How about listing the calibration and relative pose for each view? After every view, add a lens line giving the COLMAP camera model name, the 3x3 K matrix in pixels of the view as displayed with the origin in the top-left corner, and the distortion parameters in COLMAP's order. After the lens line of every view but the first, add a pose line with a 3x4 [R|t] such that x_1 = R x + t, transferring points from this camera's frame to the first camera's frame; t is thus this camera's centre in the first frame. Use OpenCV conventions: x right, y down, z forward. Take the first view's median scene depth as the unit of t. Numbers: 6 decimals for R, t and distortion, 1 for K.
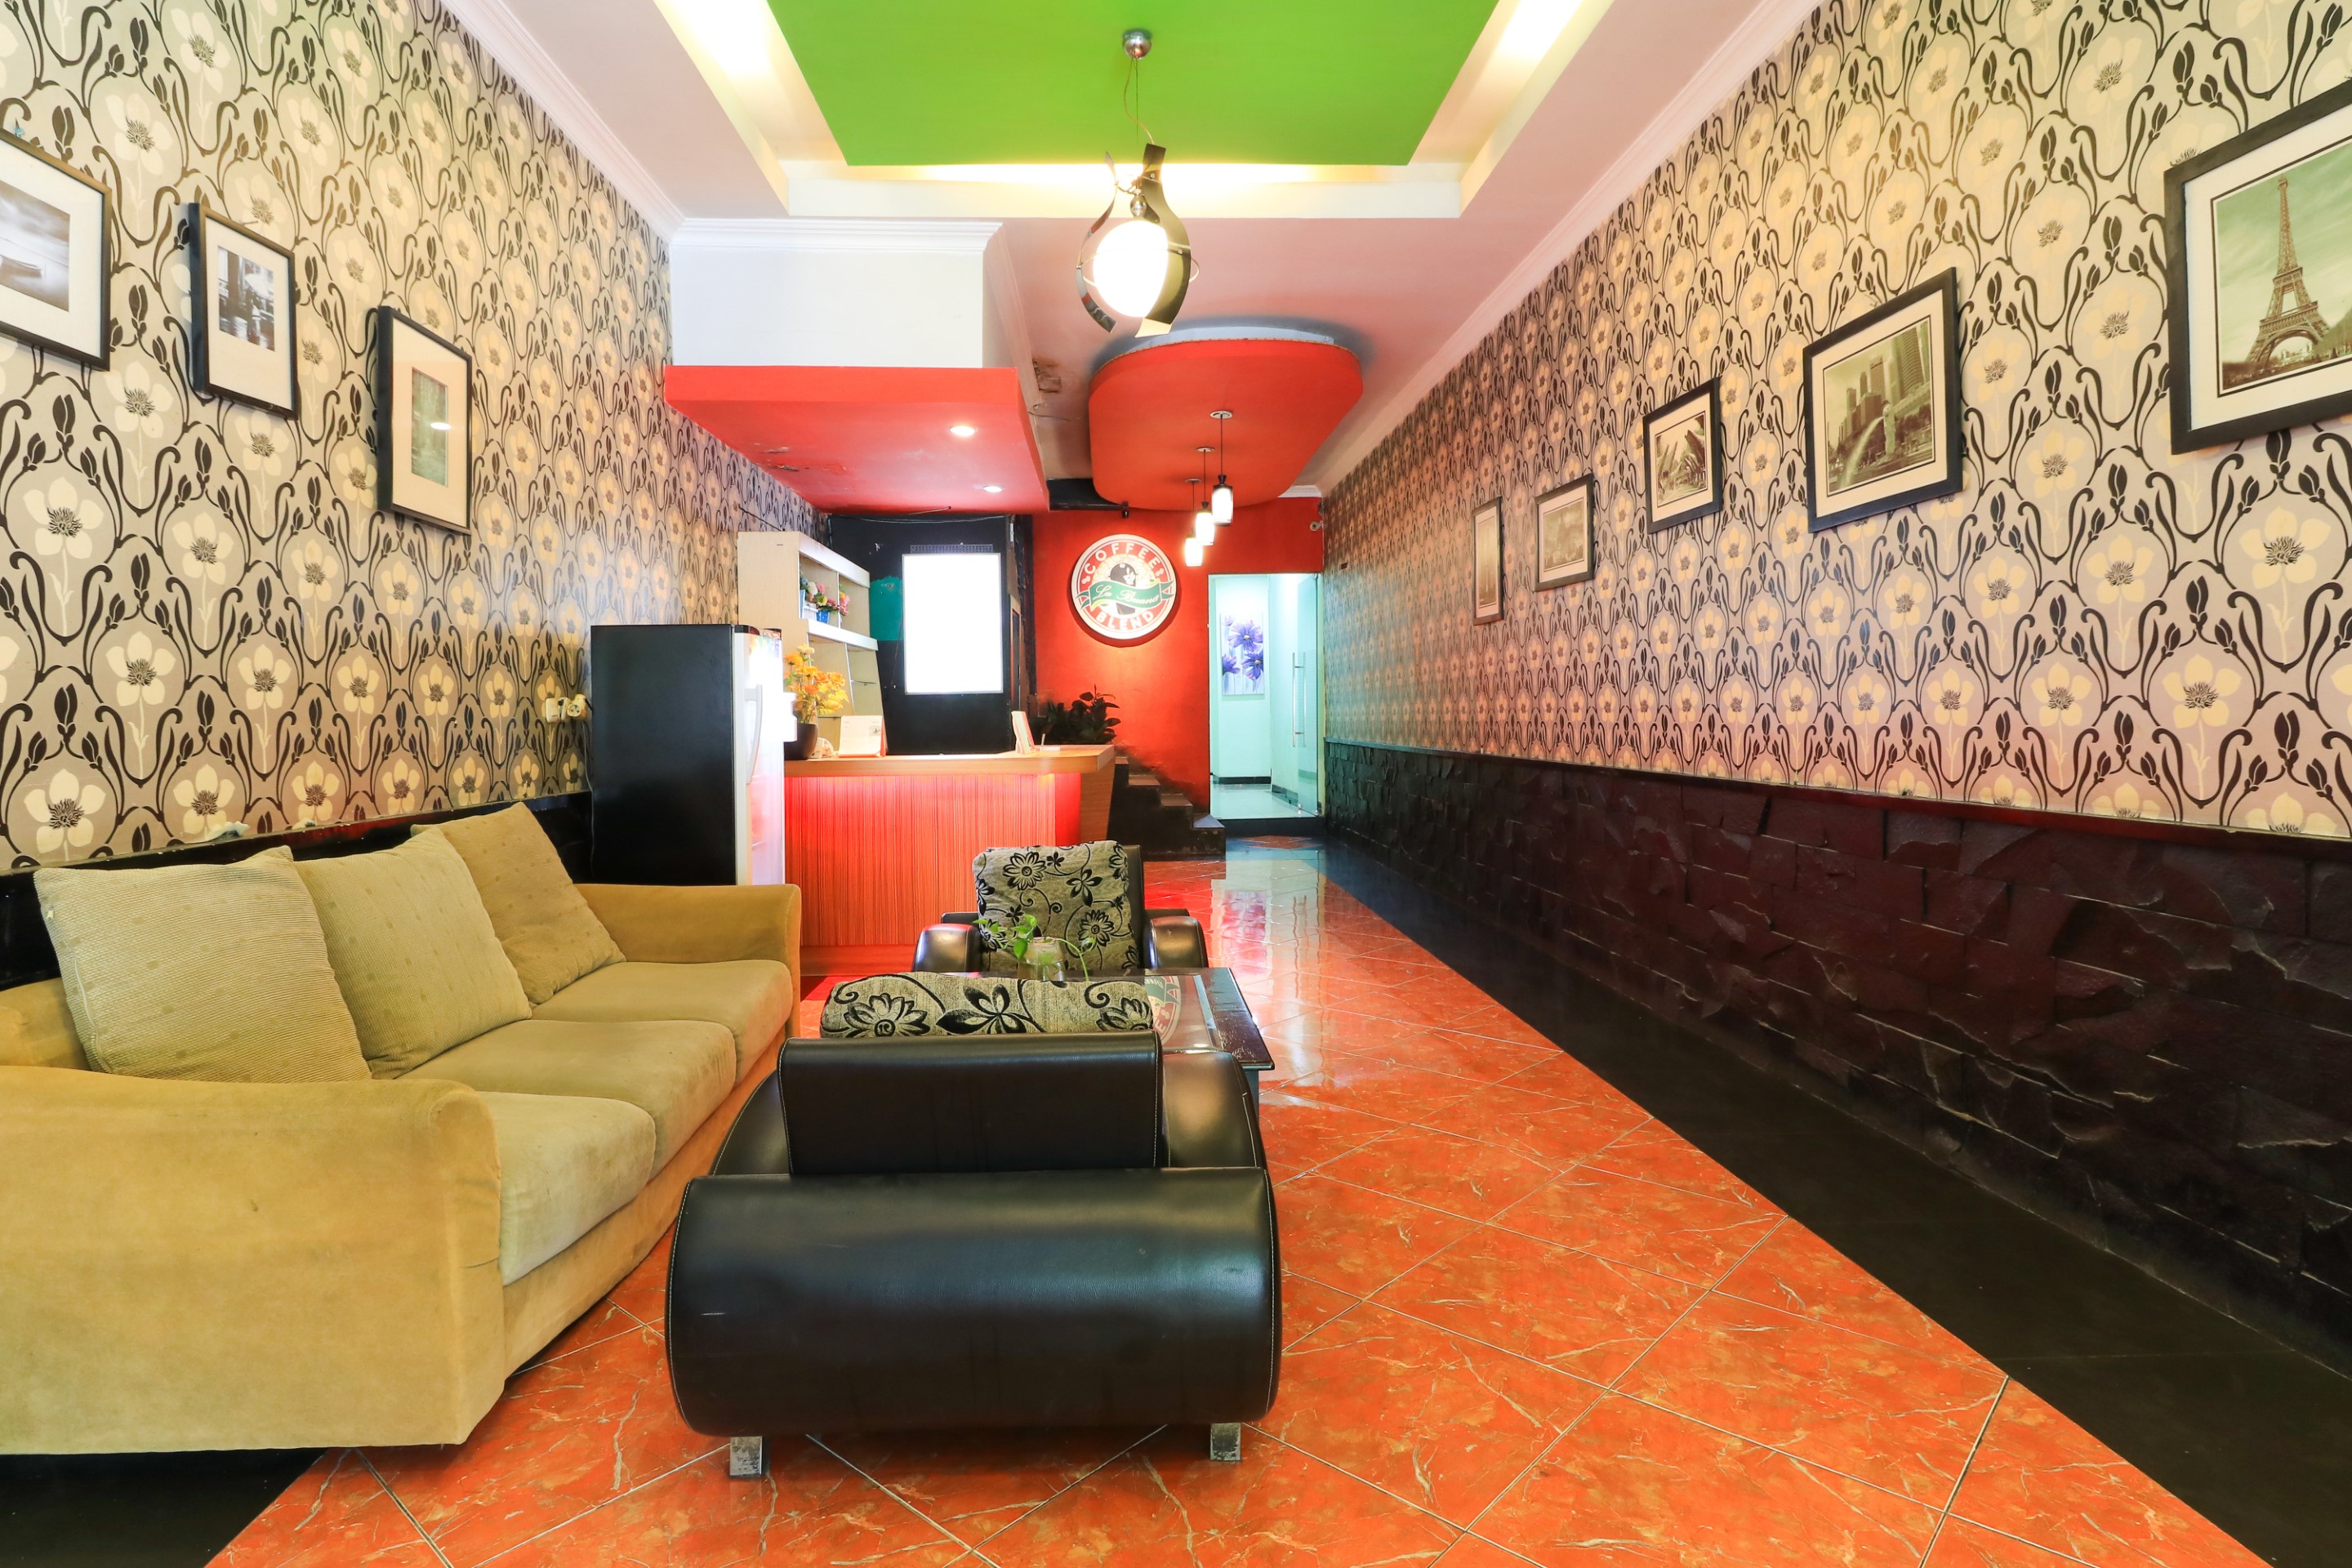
lens RADIAL K [[1093.7, 0, 1201.7], [0, 1093.7, 714.6], [0, 0, 1]] dist [0.001019, -0.000017]
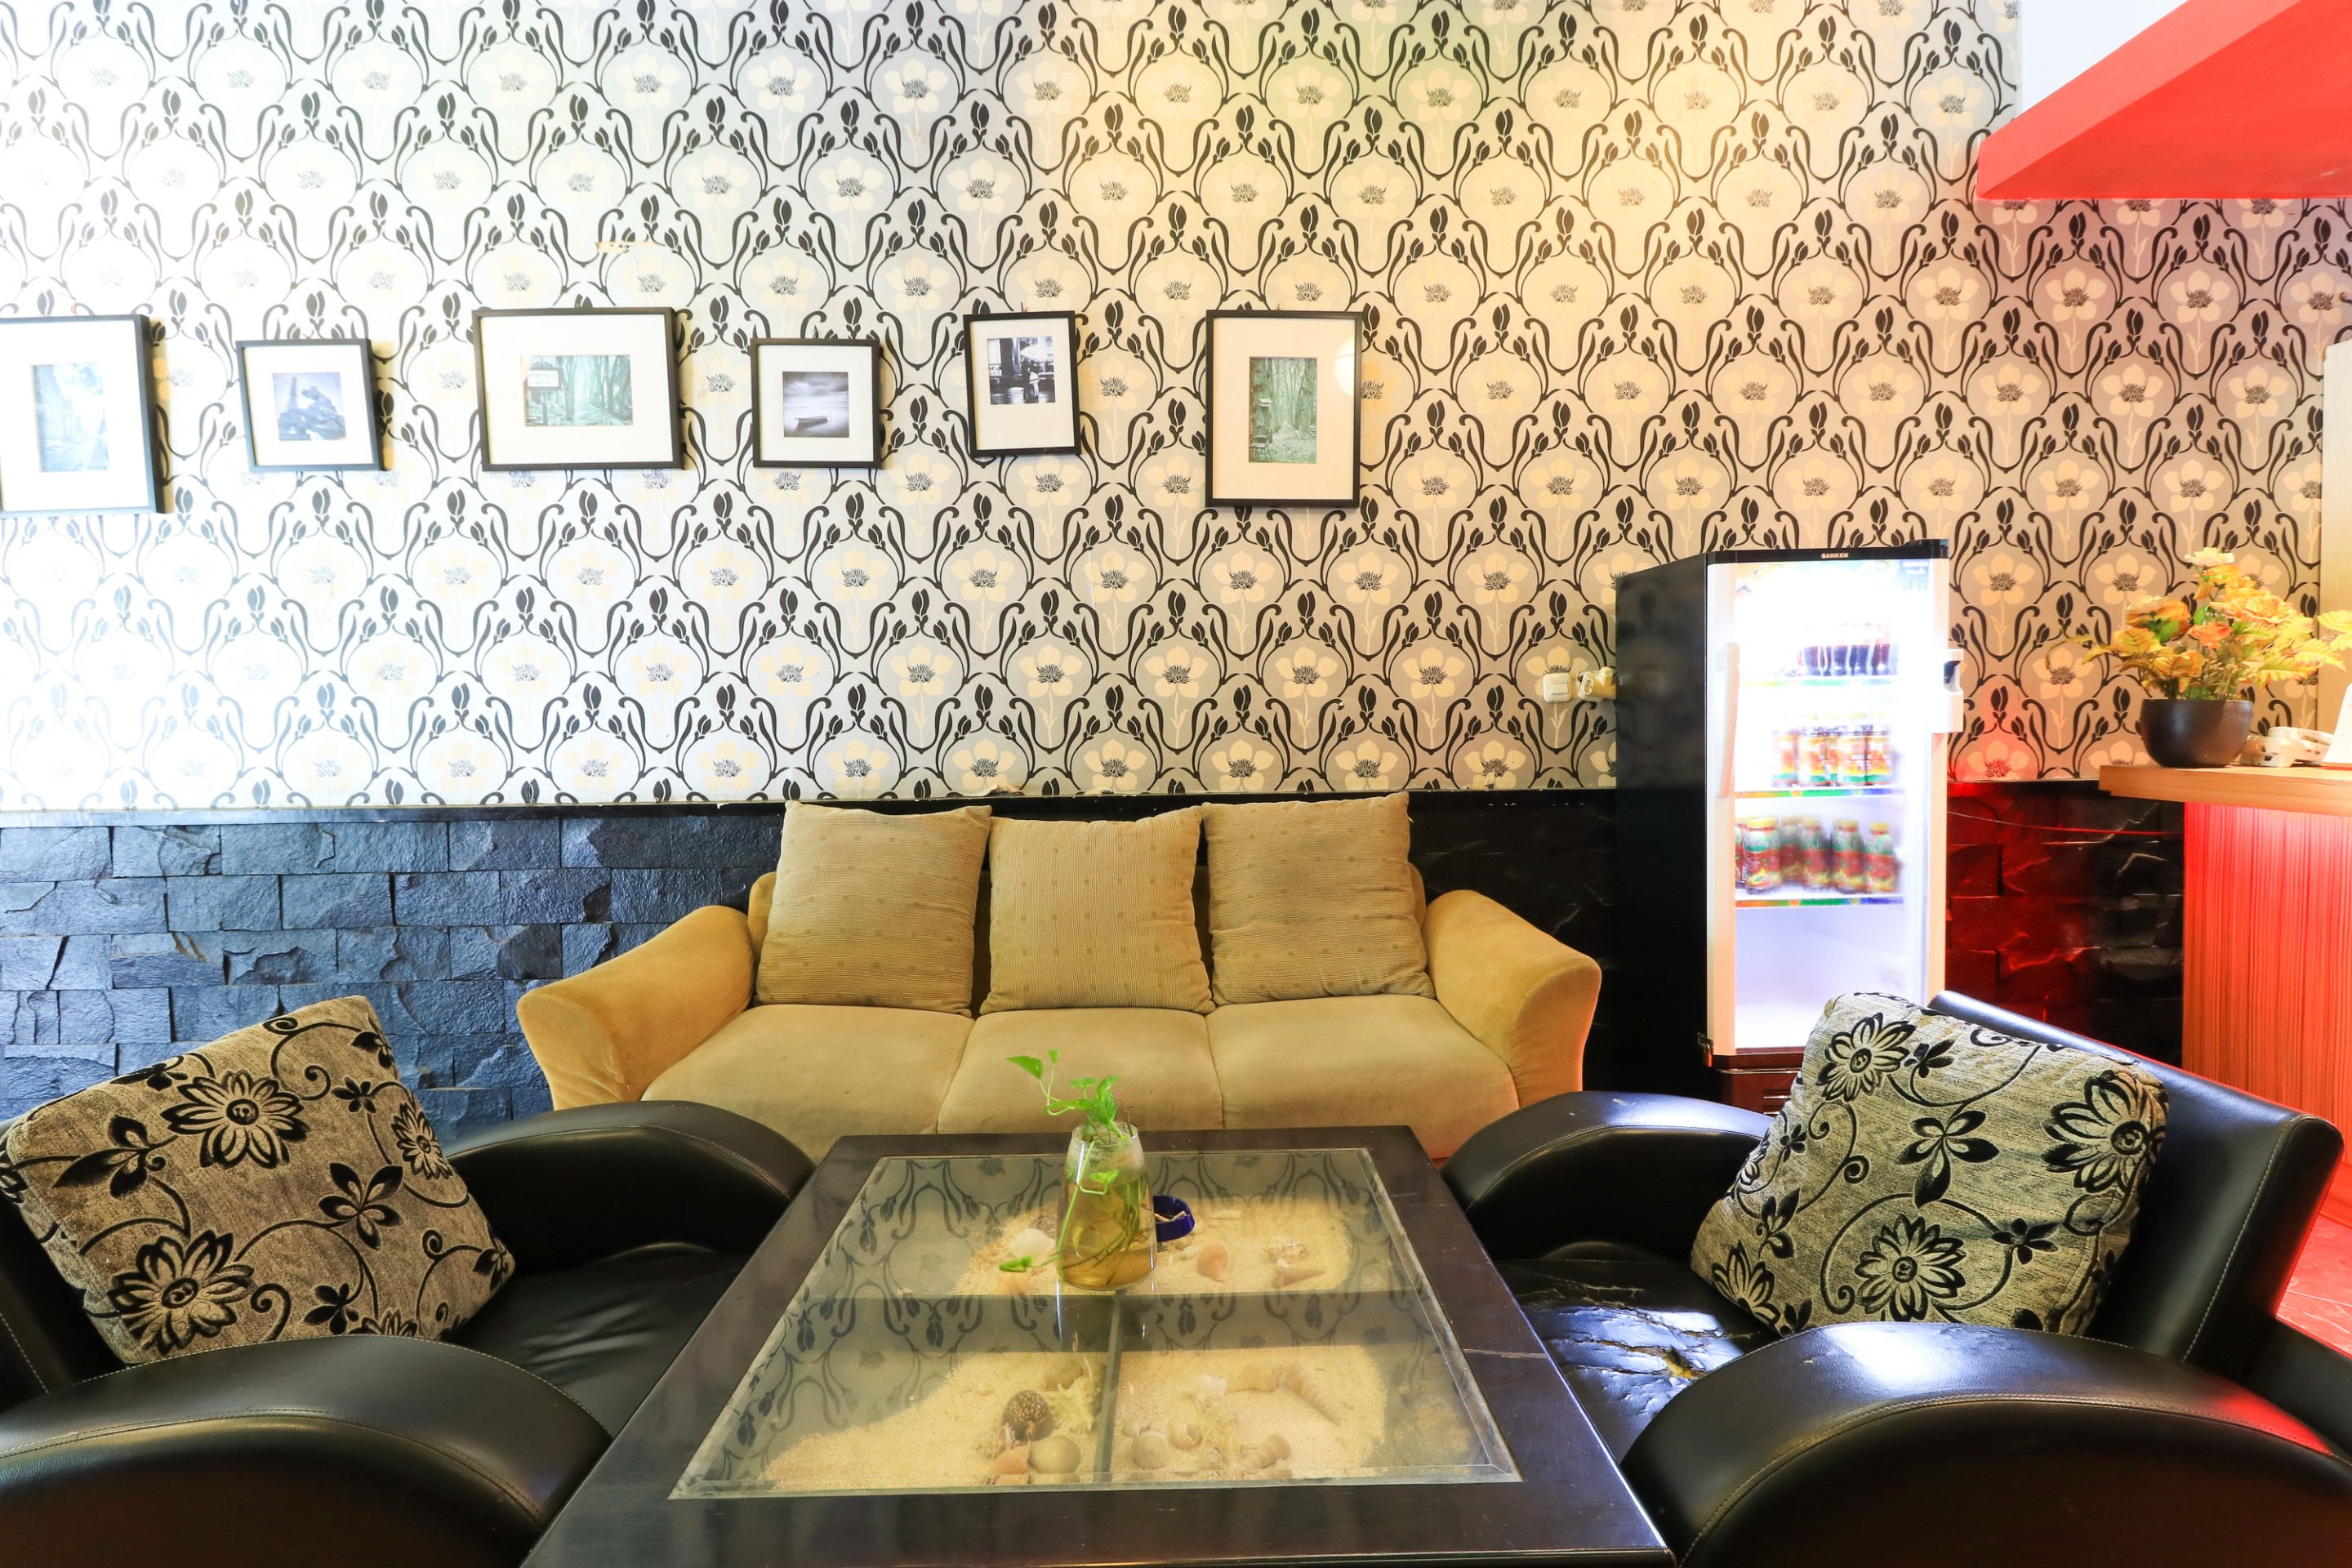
lens RADIAL K [[1093.7, 0, 1174.1], [0, 1093.7, 765.0], [0, 0, 1]] dist [0.001019, -0.000017]
pose [[-0.005344, 0.059356, -0.998223, 0.395191], [0.015207, 0.998126, 0.059269, 0.001305], [0.999870, -0.014863, -0.006236, 1.143509]]
